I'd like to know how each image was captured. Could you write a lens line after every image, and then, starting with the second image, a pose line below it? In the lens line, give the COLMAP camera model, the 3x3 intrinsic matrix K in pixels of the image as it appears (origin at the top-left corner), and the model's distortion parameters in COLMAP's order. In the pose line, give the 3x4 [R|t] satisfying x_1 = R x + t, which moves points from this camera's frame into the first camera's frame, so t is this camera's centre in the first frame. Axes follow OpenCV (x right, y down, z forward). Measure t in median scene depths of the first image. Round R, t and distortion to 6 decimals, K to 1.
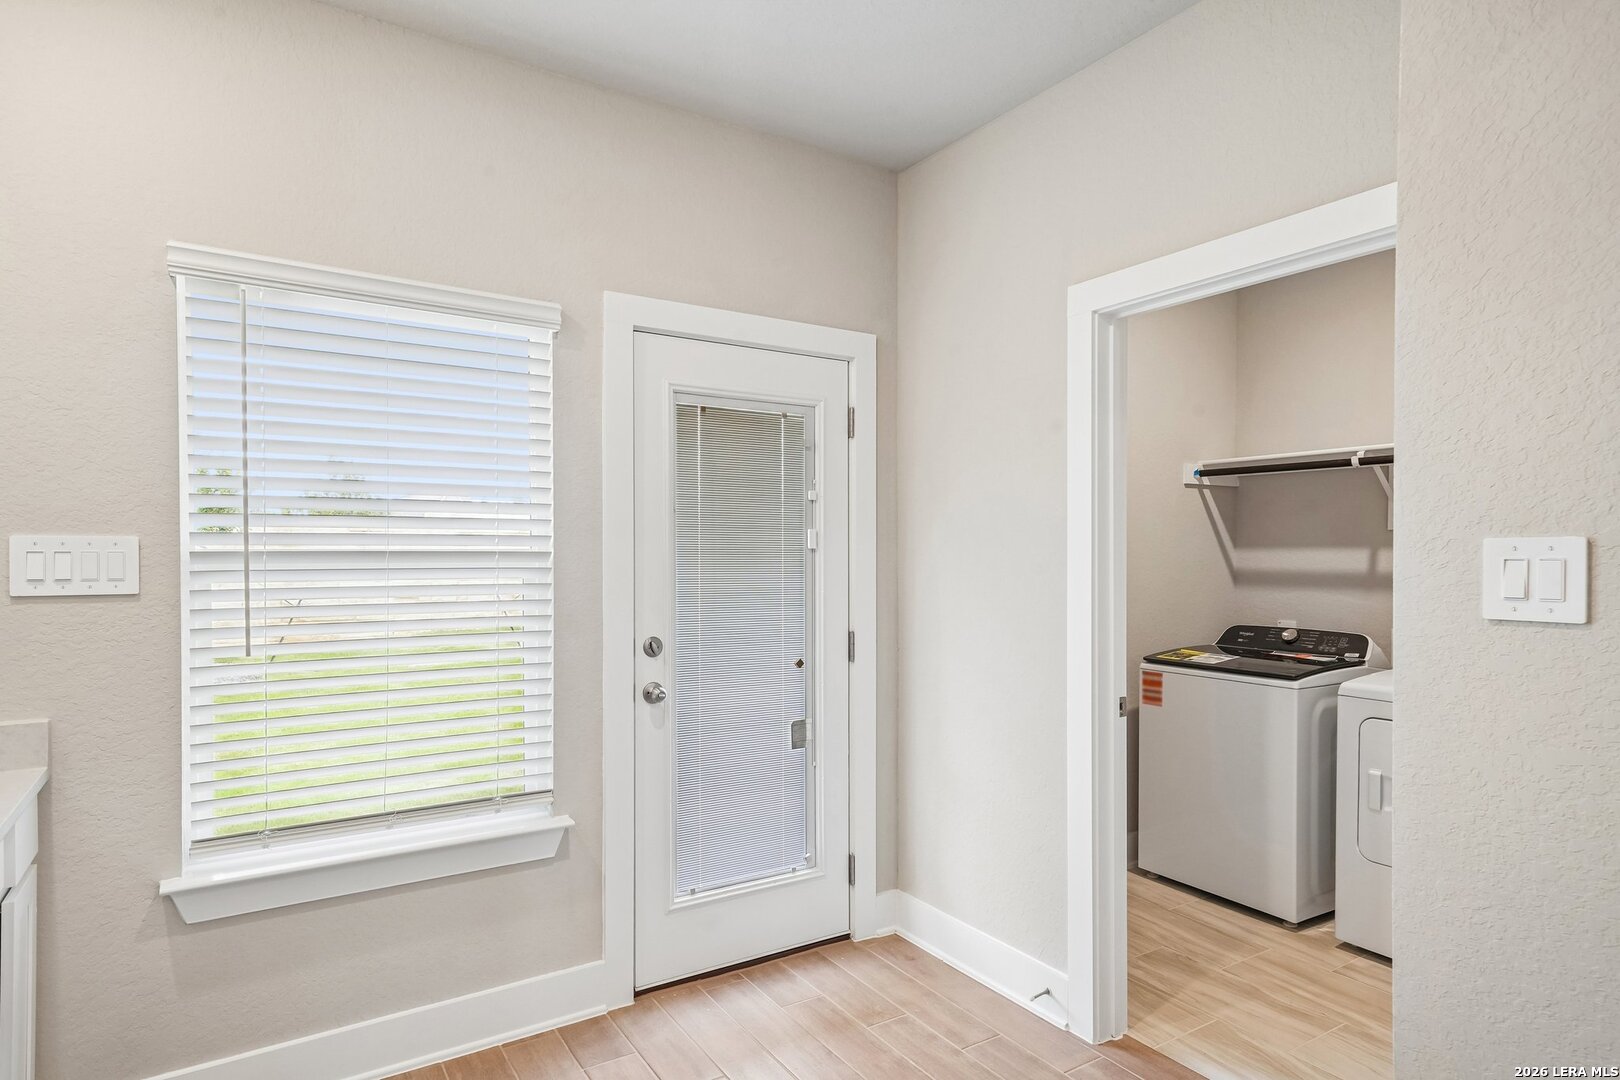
lens RADIAL K [[914.7, 0, 809.9], [0, 914.7, 560.1], [0, 0, 1]] dist [0.023599, -0.000020]
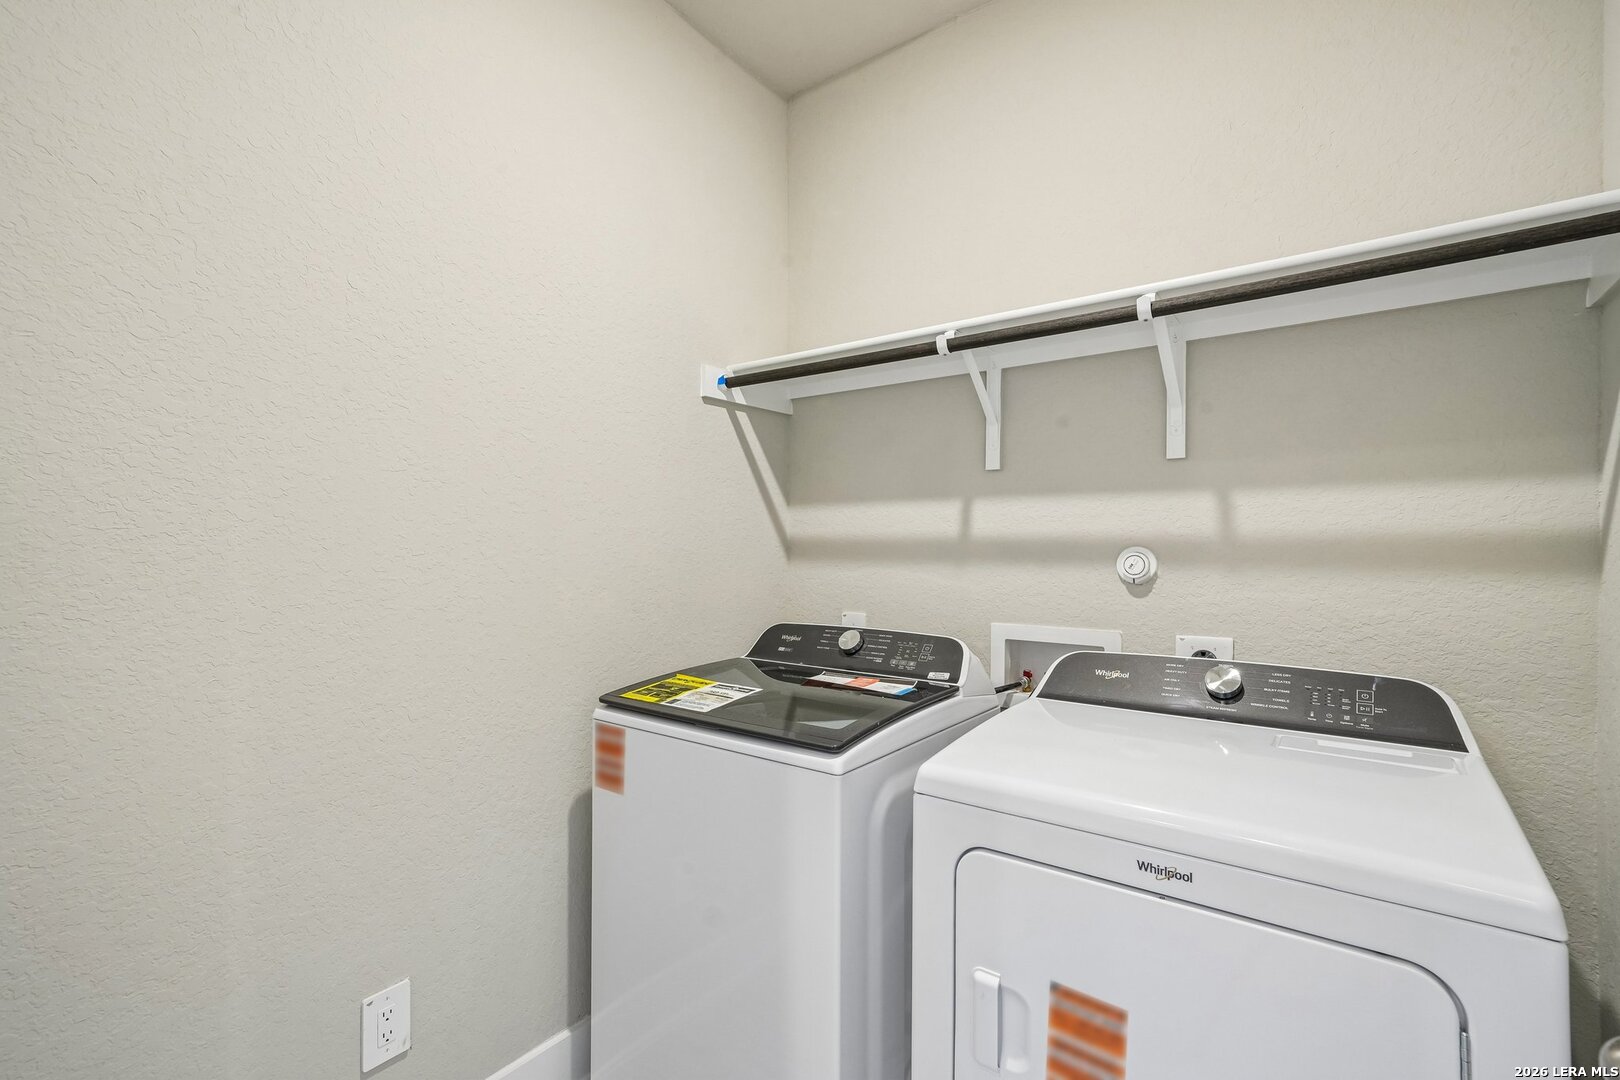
lens RADIAL K [[728.6, 0, 808.7], [0, 728.6, 551.5], [0, 0, 1]] dist [0.014155, 0.000011]
pose [[0.936180, -0.008033, 0.351428, 0.335505], [0.005926, 0.999957, 0.007071, 0.019663], [-0.351470, -0.004537, 0.936188, 0.574066]]
